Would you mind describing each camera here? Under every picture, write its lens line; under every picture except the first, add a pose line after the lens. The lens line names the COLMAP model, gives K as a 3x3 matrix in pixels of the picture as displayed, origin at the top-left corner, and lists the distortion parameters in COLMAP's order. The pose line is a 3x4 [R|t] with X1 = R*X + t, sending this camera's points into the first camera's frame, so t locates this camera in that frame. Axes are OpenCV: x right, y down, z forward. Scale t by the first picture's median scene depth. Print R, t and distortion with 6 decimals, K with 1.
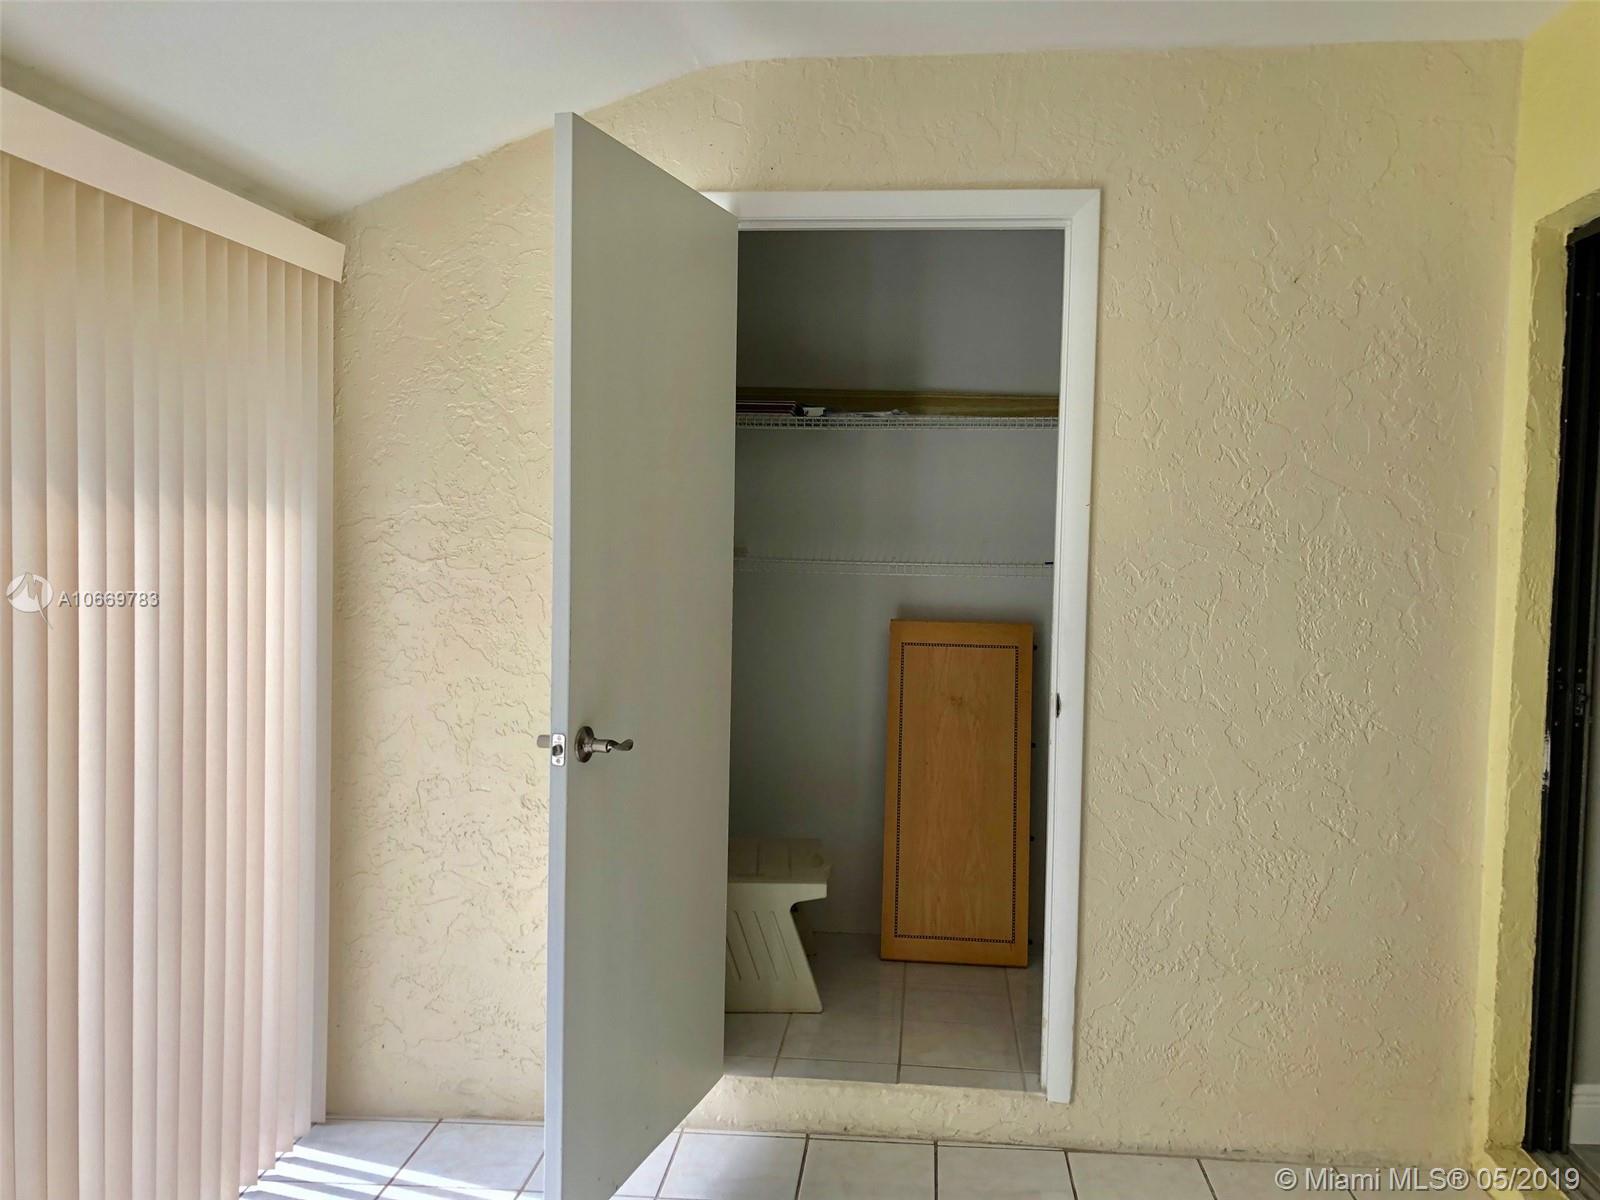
lens RADIAL K [[1330.4, 0, 799.2], [0, 1330.4, 595.0], [0, 0, 1]] dist [0.006116, 0.020622]
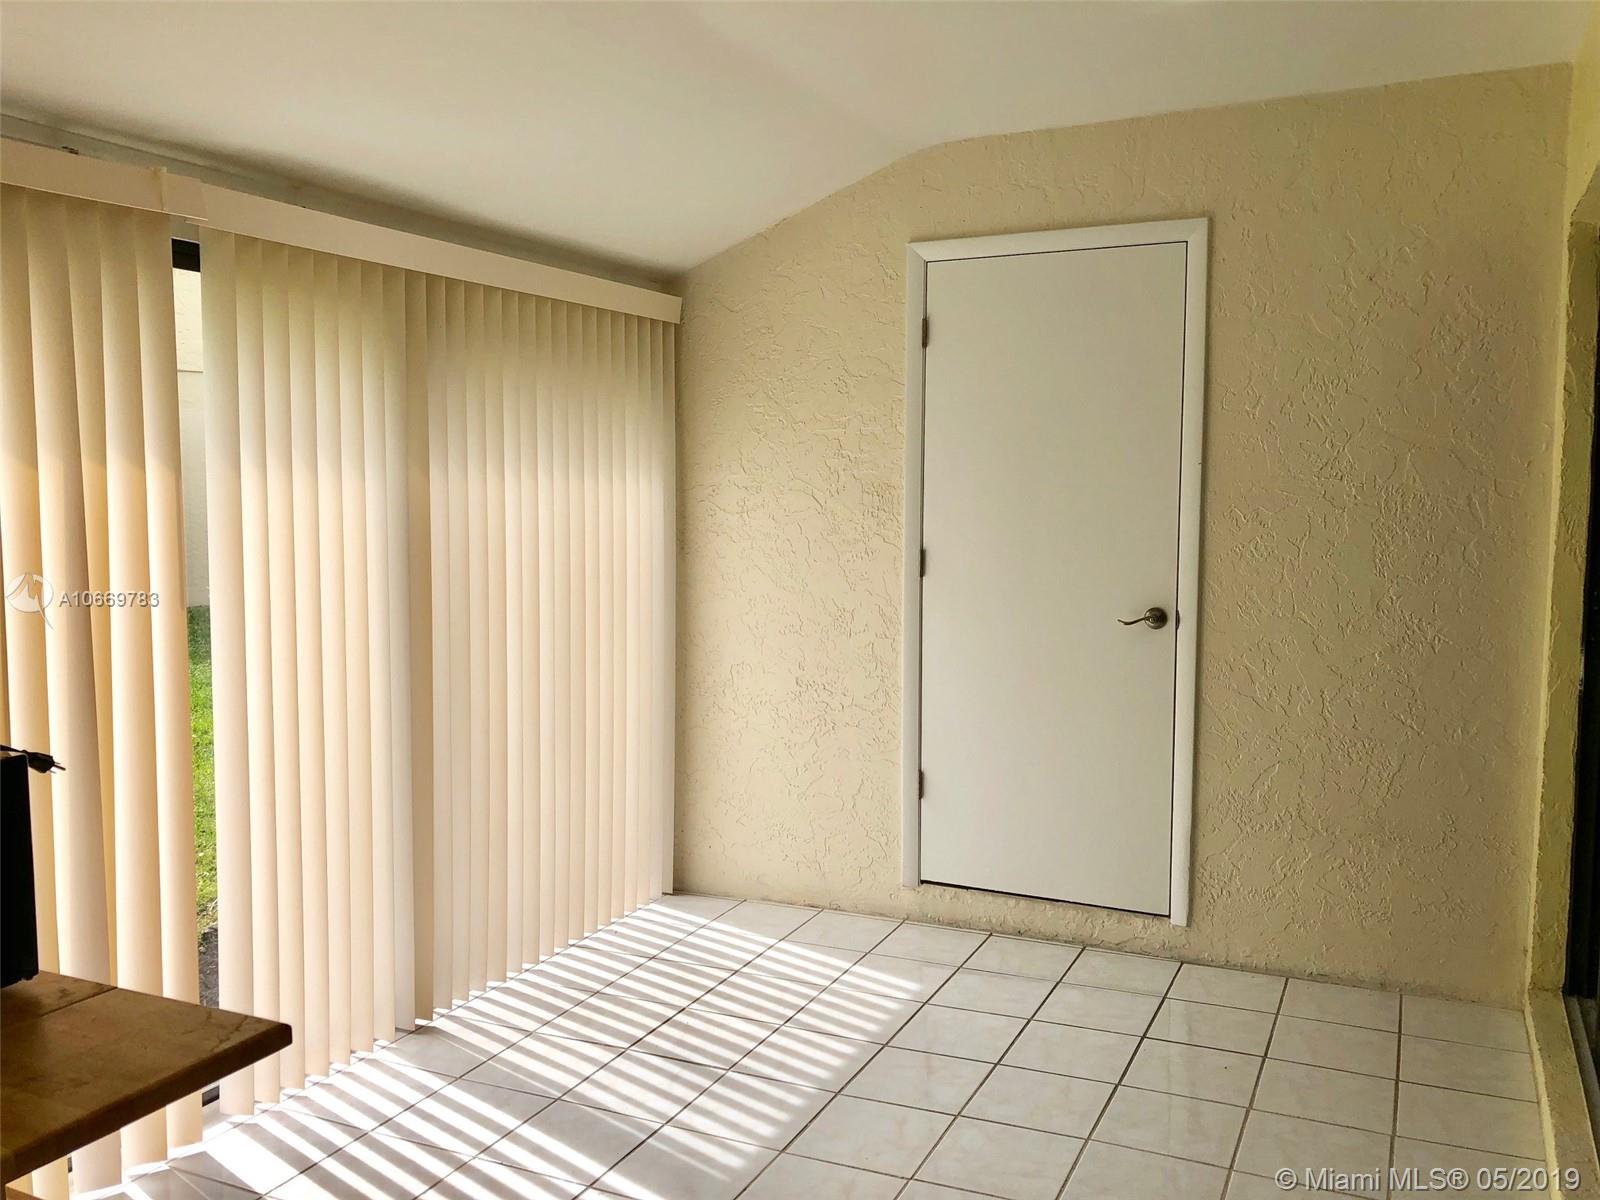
lens RADIAL K [[1330.4, 0, 805.2], [0, 1330.4, 603.1], [0, 0, 1]] dist [0.006116, 0.020622]
pose [[0.937866, 0.012826, -0.346761, 0.306726], [-0.002501, 0.999541, 0.030206, 0.028903], [0.346989, -0.027462, 0.937467, -0.343685]]
